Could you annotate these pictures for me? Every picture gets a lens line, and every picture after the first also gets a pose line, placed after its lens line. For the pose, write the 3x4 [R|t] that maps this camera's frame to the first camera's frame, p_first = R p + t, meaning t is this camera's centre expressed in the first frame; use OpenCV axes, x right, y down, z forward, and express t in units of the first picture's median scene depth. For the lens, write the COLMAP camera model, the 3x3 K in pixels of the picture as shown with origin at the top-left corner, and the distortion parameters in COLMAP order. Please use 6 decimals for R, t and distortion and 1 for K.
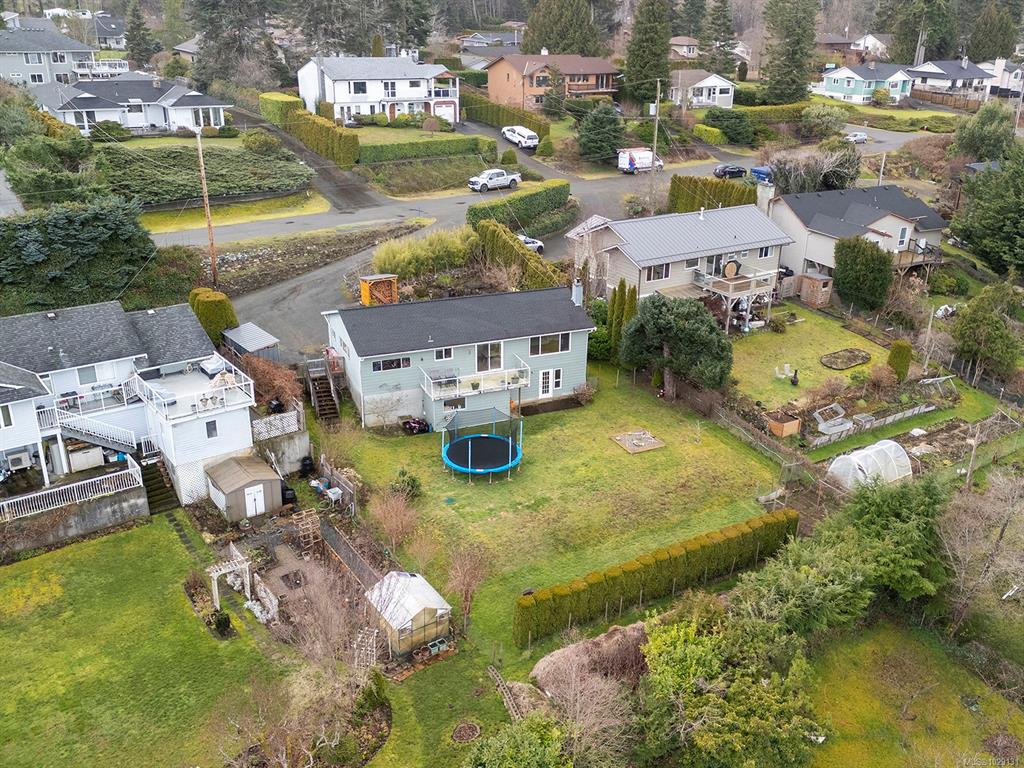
lens RADIAL K [[897.5, 0, 576.7], [0, 897.5, 385.7], [0, 0, 1]] dist [0.082591, -0.080362]
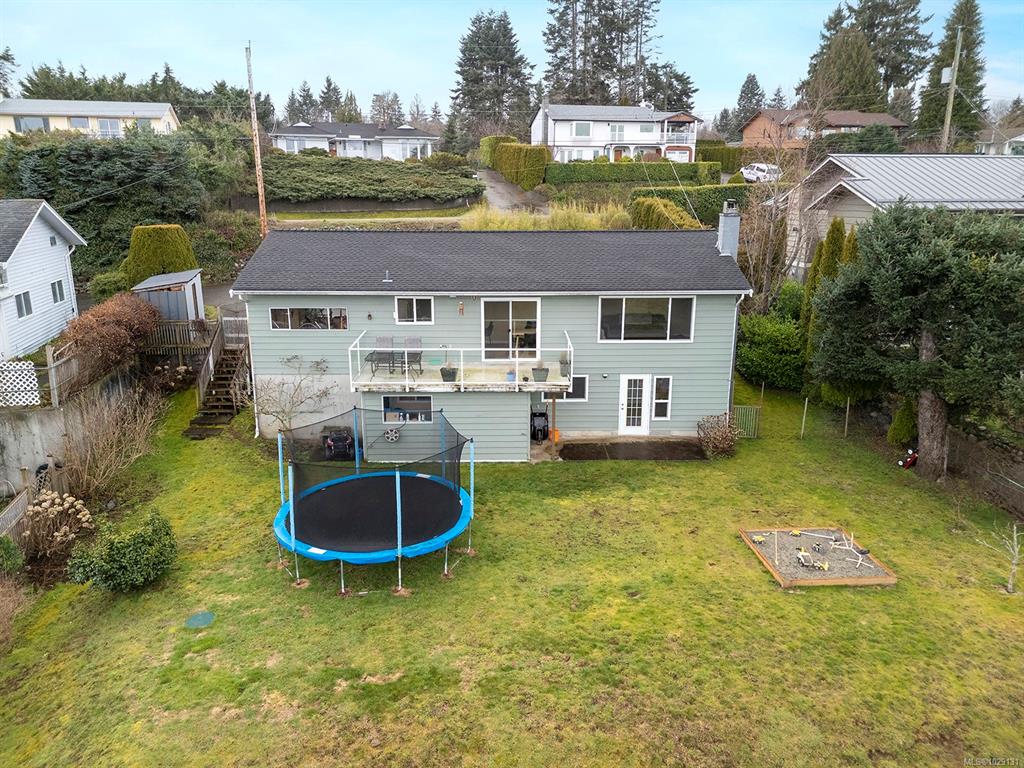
lens RADIAL K [[743.1, 0, 512.0], [0, 743.1, 384.0], [0, 0, 1]] dist [0.088655, -0.092778]
pose [[0.902202, 0.077874, -0.424226, 0.075766], [-0.137718, 0.984092, -0.112239, 0.040972], [0.408737, 0.159686, 0.898574, 0.611254]]
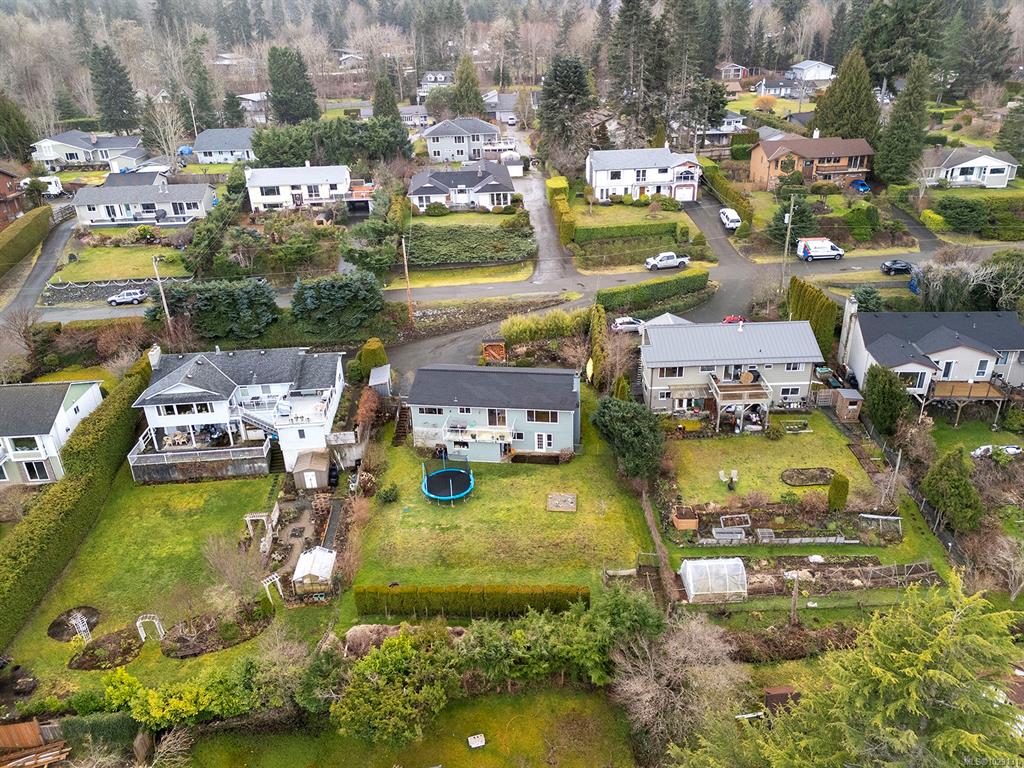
lens RADIAL K [[739.7, 0, 531.5], [0, 739.7, 384.6], [0, 0, 1]] dist [0.081683, -0.072634]
pose [[0.832385, 0.190567, -0.520403, 0.541618], [-0.168513, 0.981590, 0.089915, -0.193740], [0.527958, 0.012851, 0.849173, 0.007241]]
